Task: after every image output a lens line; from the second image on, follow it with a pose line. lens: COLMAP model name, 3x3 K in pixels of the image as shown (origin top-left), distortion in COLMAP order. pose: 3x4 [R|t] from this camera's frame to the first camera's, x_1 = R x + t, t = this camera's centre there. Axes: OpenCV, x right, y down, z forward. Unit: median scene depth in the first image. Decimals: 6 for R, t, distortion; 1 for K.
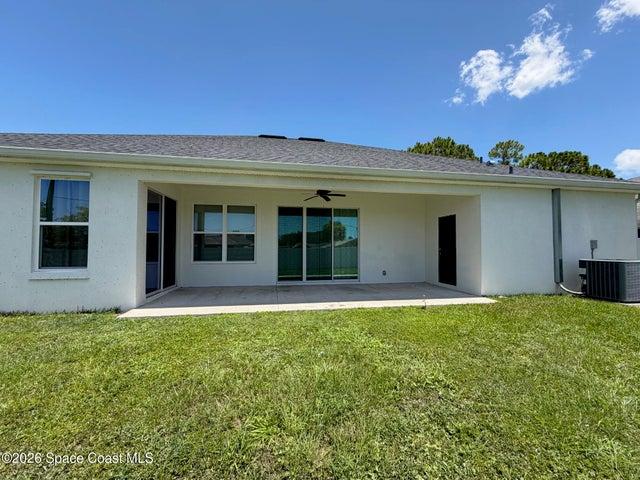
lens RADIAL K [[255.9, 0, 318.0], [0, 255.9, 239.9], [0, 0, 1]] dist [0.001287, 0.000119]
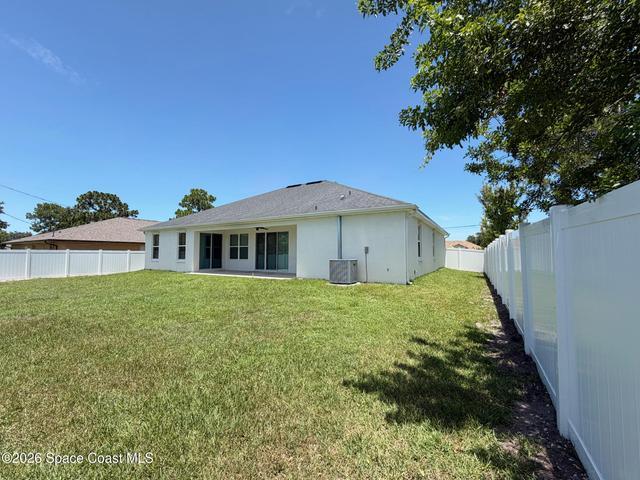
lens RADIAL K [[261.3, 0, 316.8], [0, 261.3, 242.0], [0, 0, 1]] dist [-0.000910, -0.000232]
pose [[0.763066, -0.030020, -0.645623, 1.598885], [0.017965, 0.999520, -0.025242, 0.004645], [0.646070, 0.007663, 0.763239, -0.292032]]
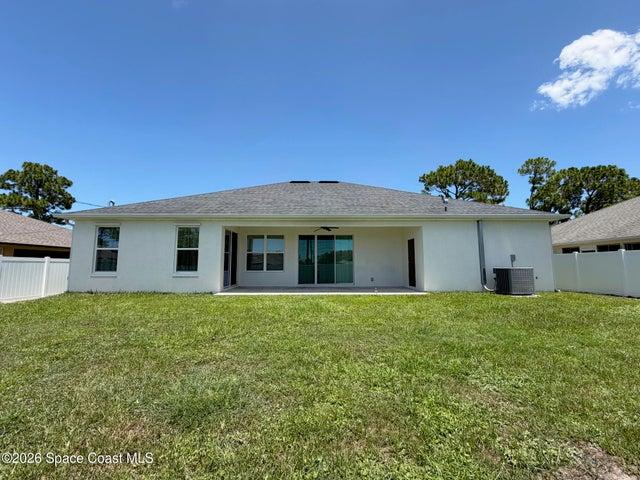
lens RADIAL K [[261.3, 0, 316.8], [0, 261.3, 242.0], [0, 0, 1]] dist [-0.000910, -0.000232]
pose [[0.986182, -0.018566, -0.164621, 0.213584], [0.007879, 0.997832, -0.065334, 0.015436], [0.165477, 0.063135, 0.984191, -0.531088]]
